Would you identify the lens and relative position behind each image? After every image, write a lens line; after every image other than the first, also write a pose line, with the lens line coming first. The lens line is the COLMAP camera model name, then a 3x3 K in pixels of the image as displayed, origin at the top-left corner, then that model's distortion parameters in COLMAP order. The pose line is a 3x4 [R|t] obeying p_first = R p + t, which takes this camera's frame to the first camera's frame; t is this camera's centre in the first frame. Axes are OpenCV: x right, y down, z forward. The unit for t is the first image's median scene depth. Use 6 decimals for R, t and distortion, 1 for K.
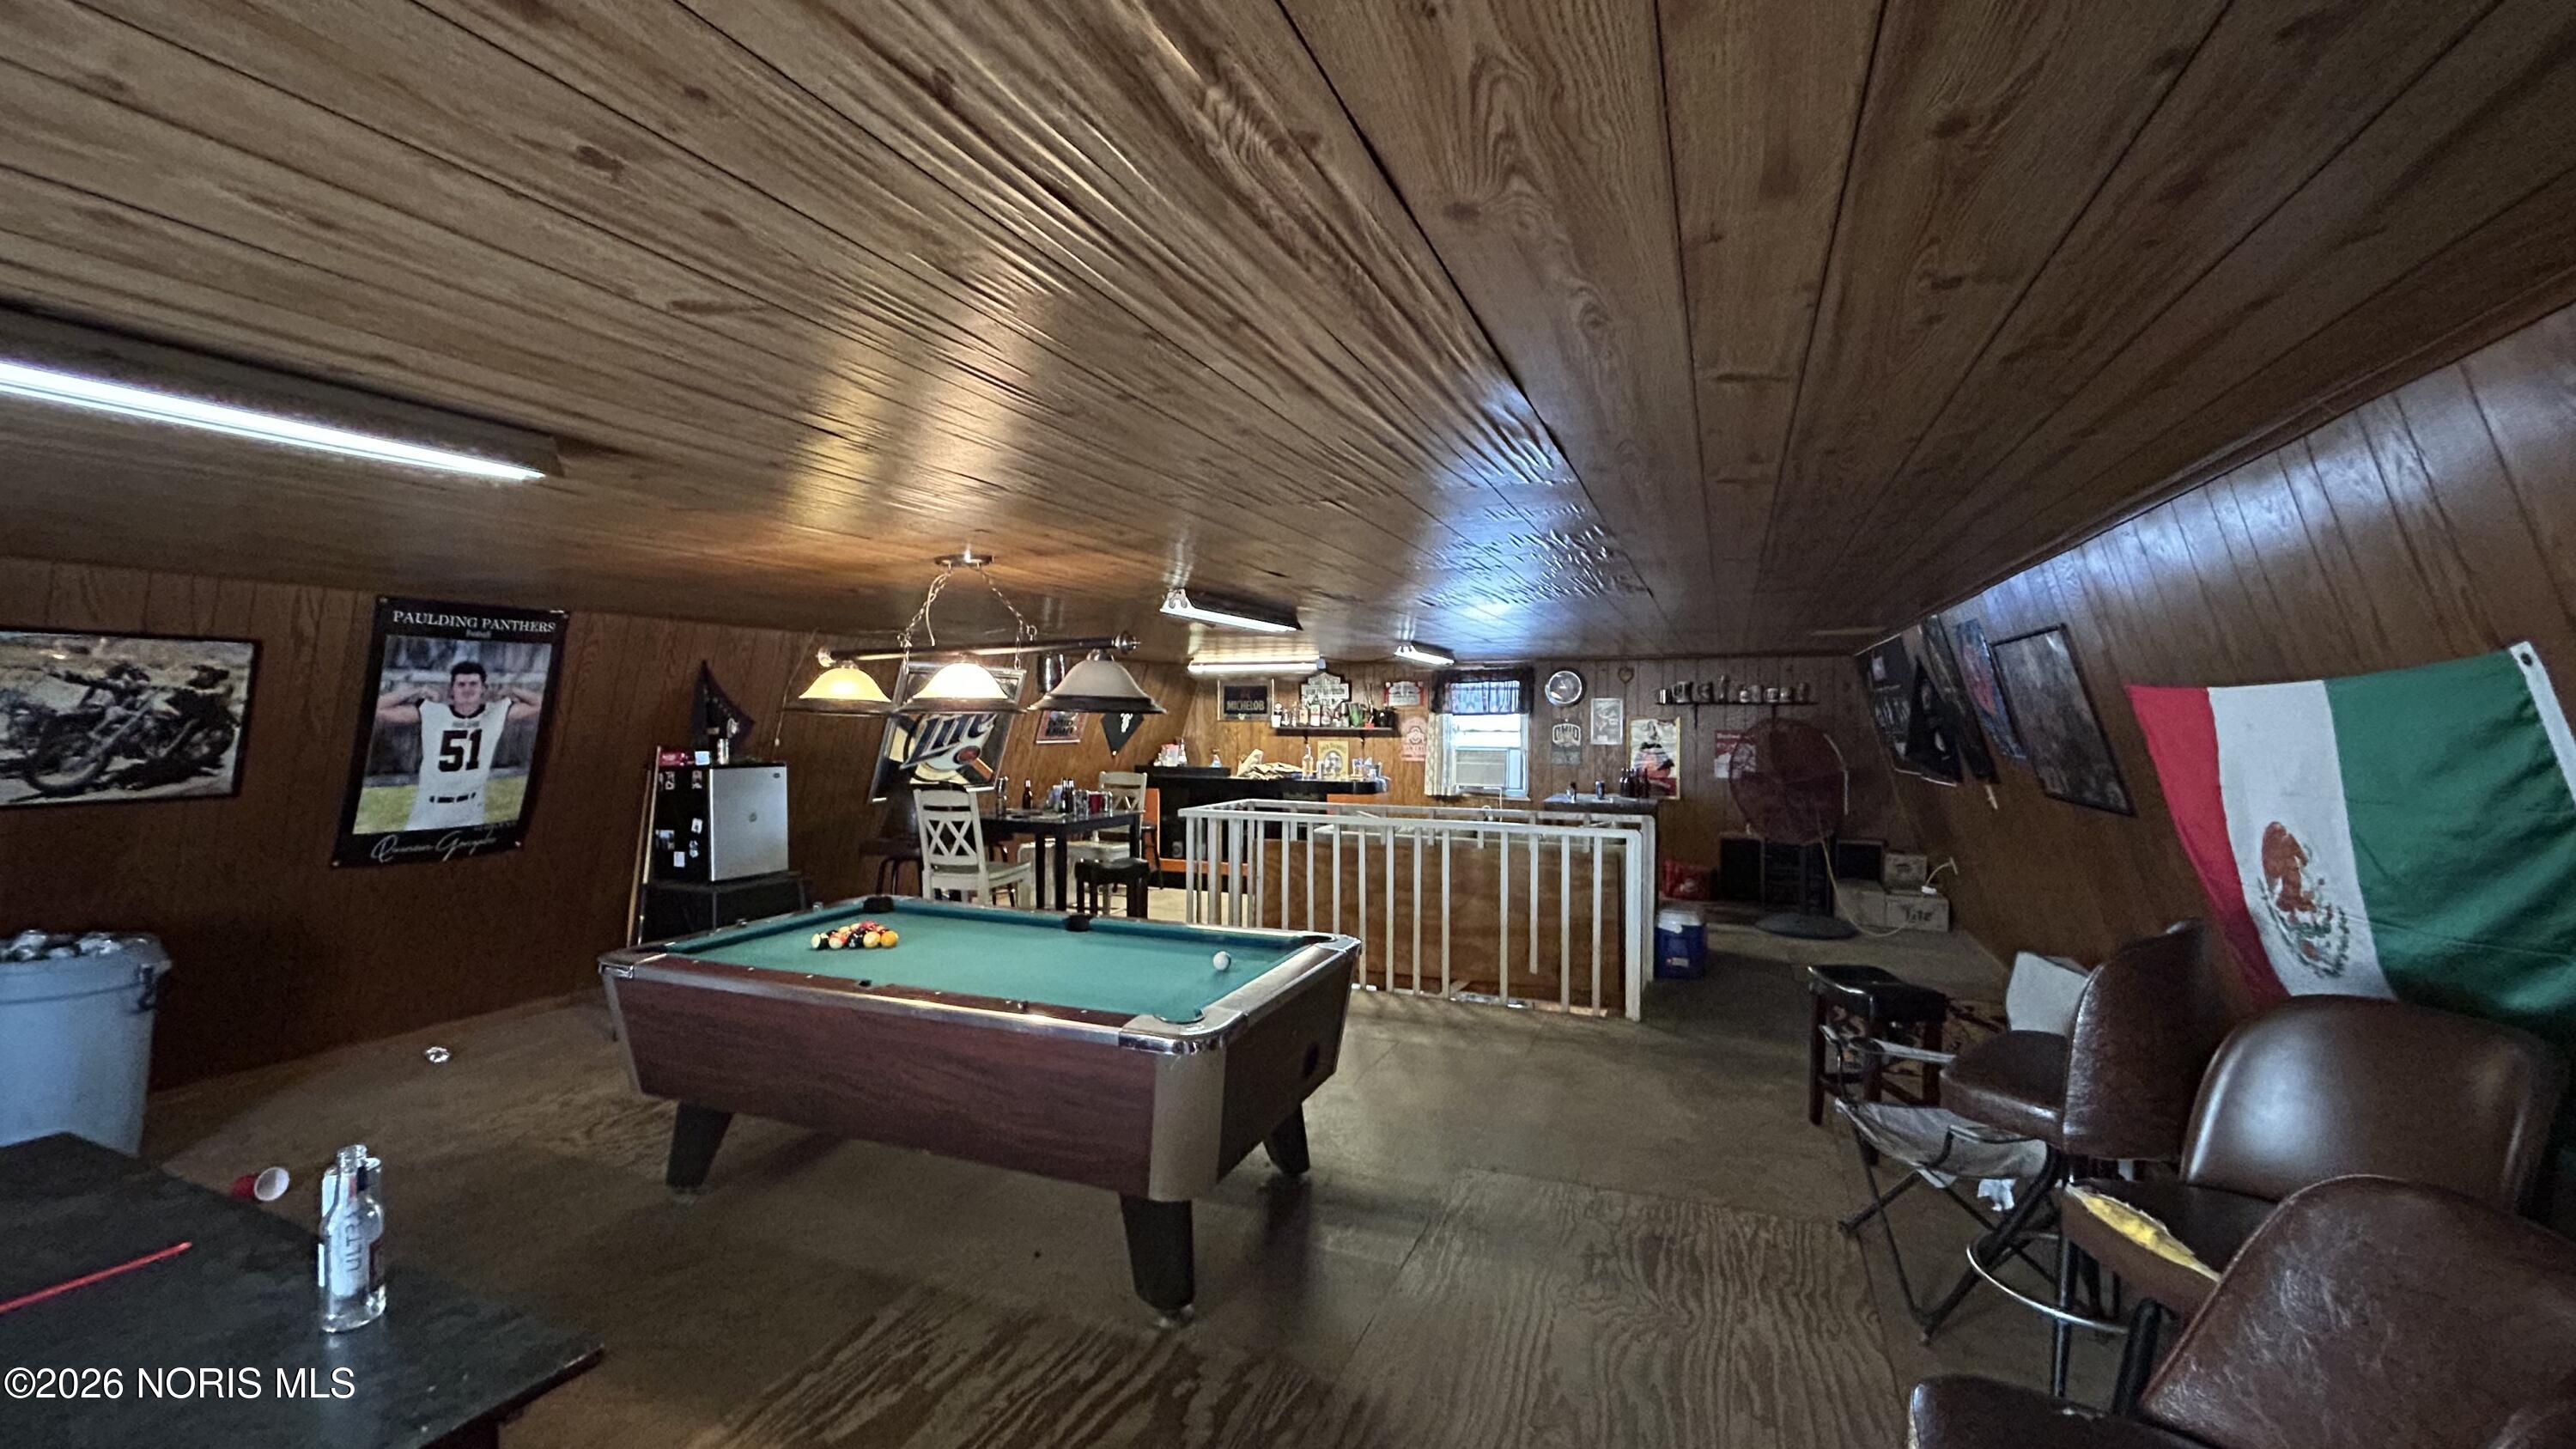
lens RADIAL K [[1036.1, 0, 1295.5], [0, 1036.1, 724.5], [0, 0, 1]] dist [-0.003069, 0.000816]
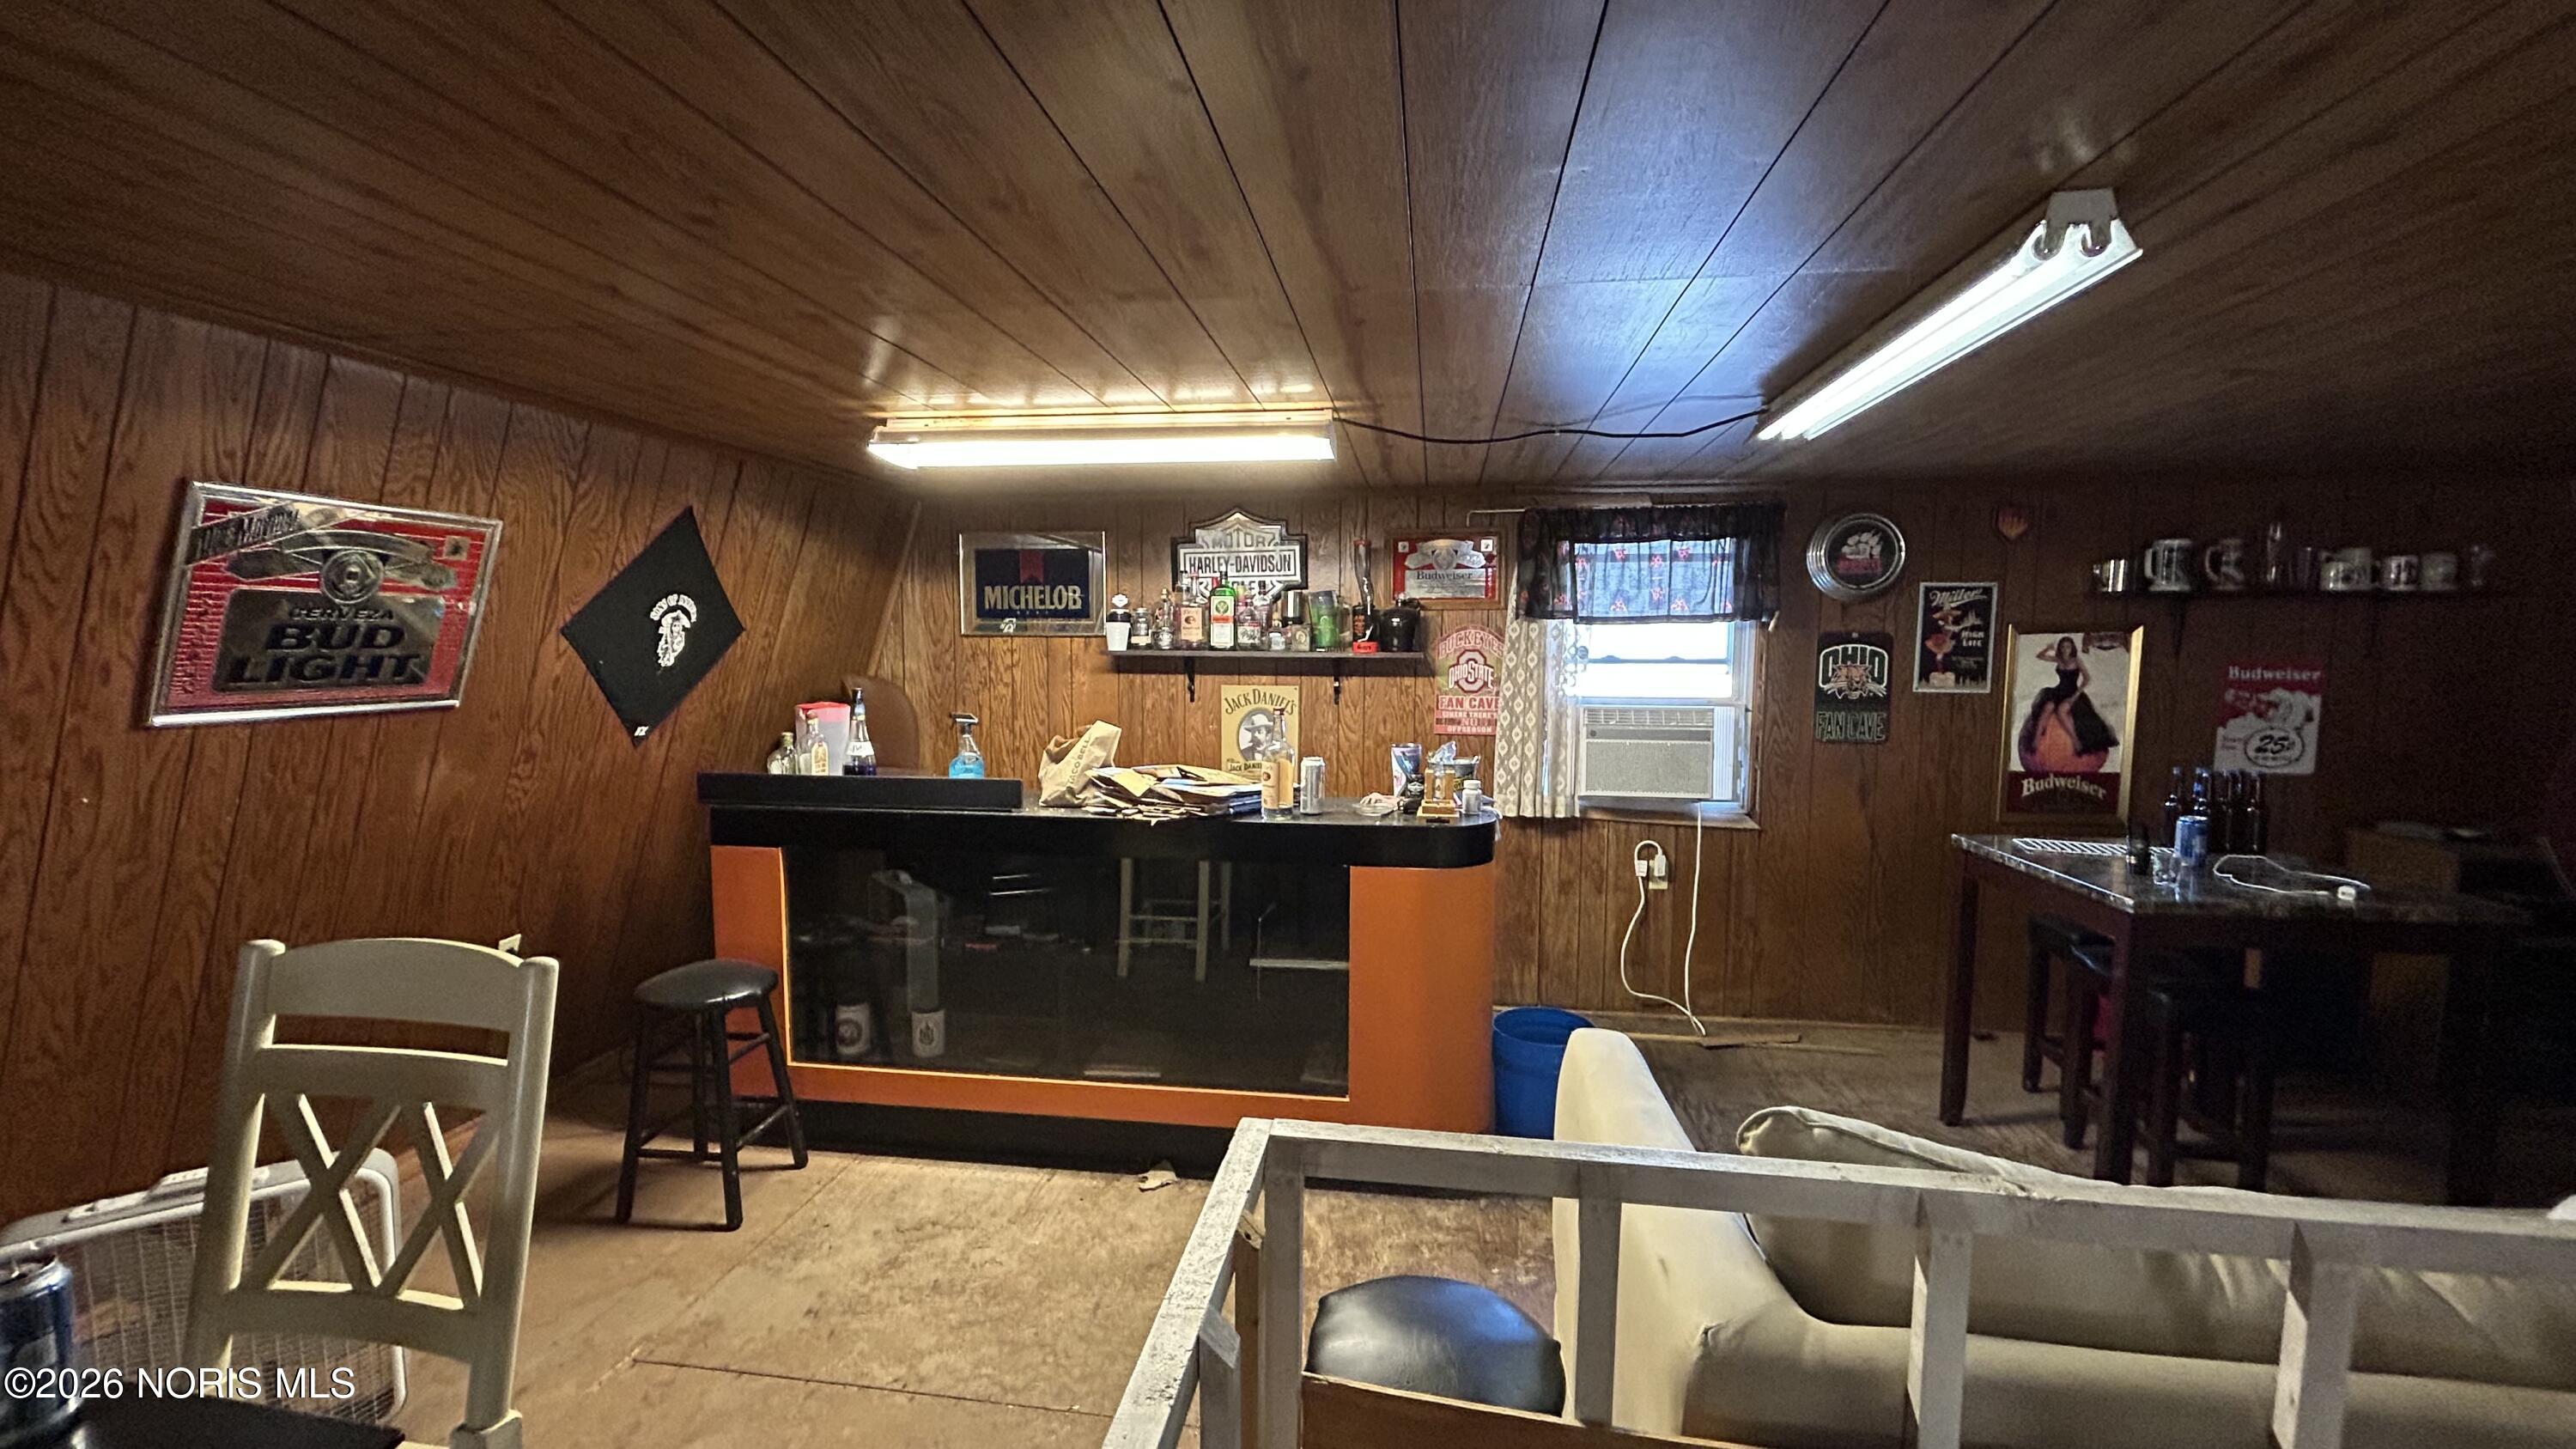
lens RADIAL K [[1036.1, 0, 1294.2], [0, 1036.1, 728.7], [0, 0, 1]] dist [-0.003069, 0.000816]
pose [[0.966876, -0.019719, 0.254485, -0.104128], [-0.000490, 0.996866, 0.079105, 0.001020], [-0.255247, -0.076609, 0.963836, 1.133888]]
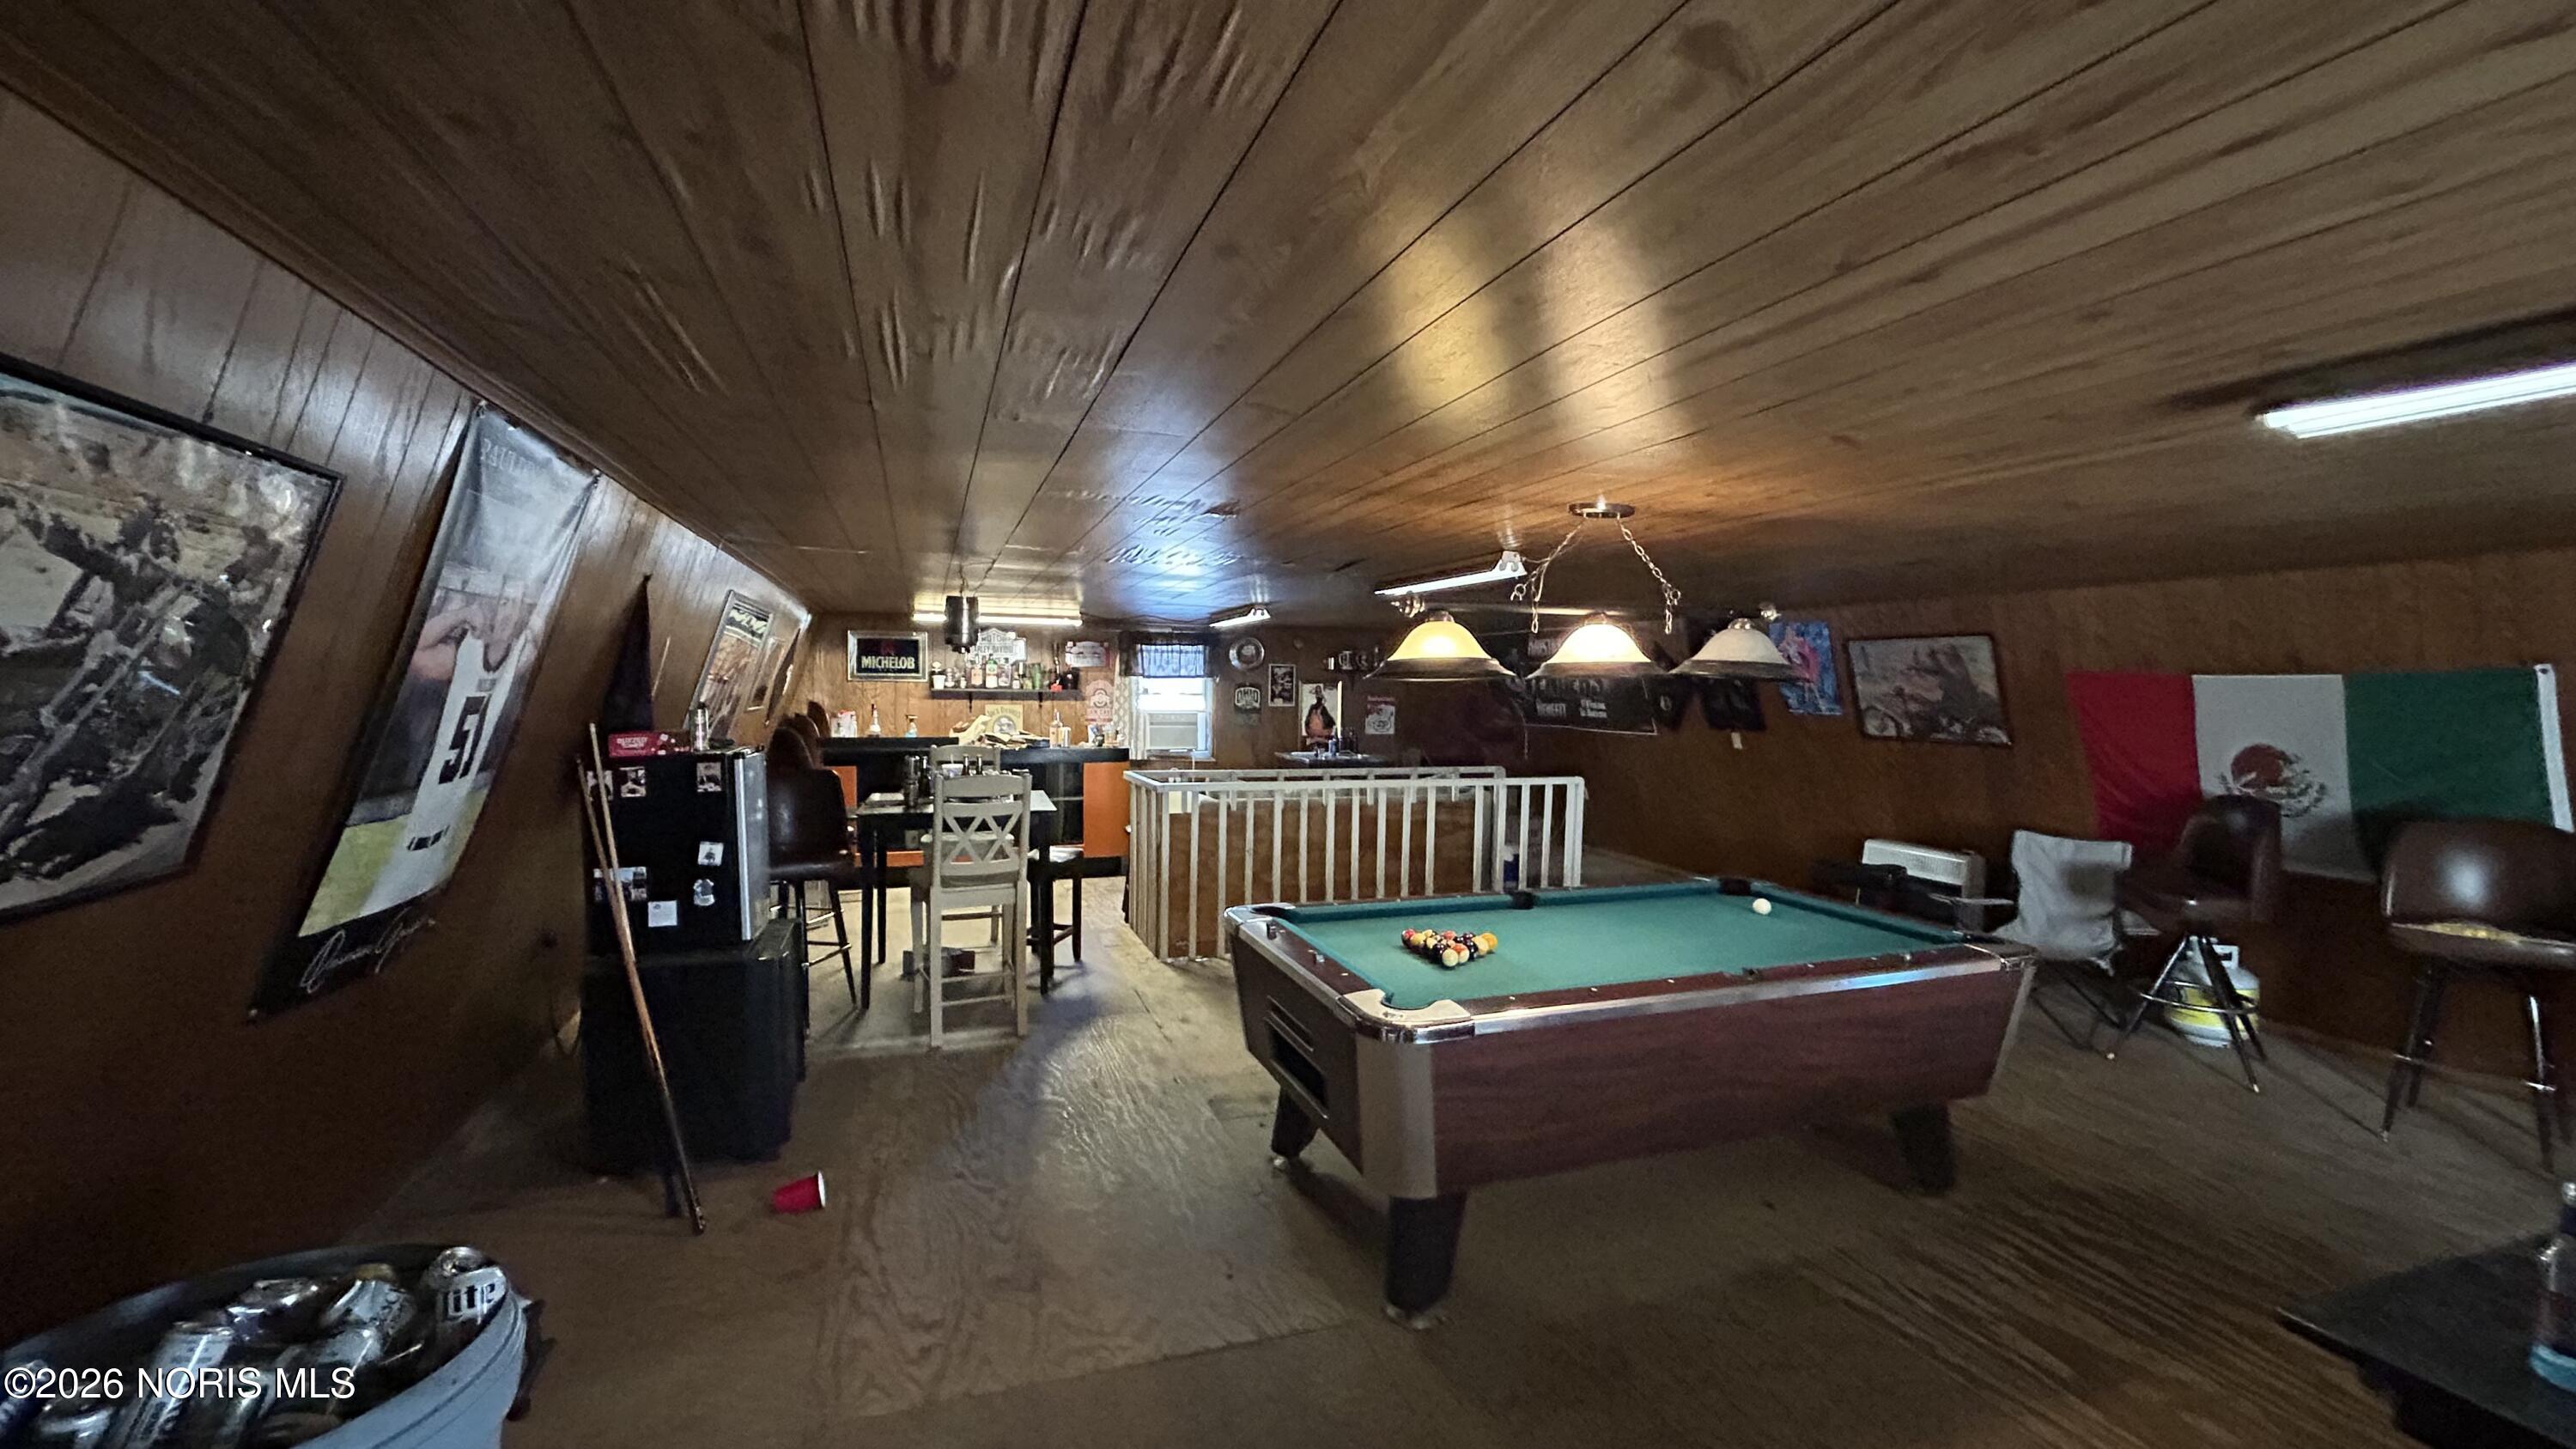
lens RADIAL K [[1036.1, 0, 1293.9], [0, 1036.1, 721.9], [0, 0, 1]] dist [-0.003069, 0.000816]
pose [[0.733308, -0.017563, 0.679670, -0.732478], [-0.006617, 0.999435, 0.032965, -0.000702], [-0.679865, -0.028671, 0.732777, 0.330461]]
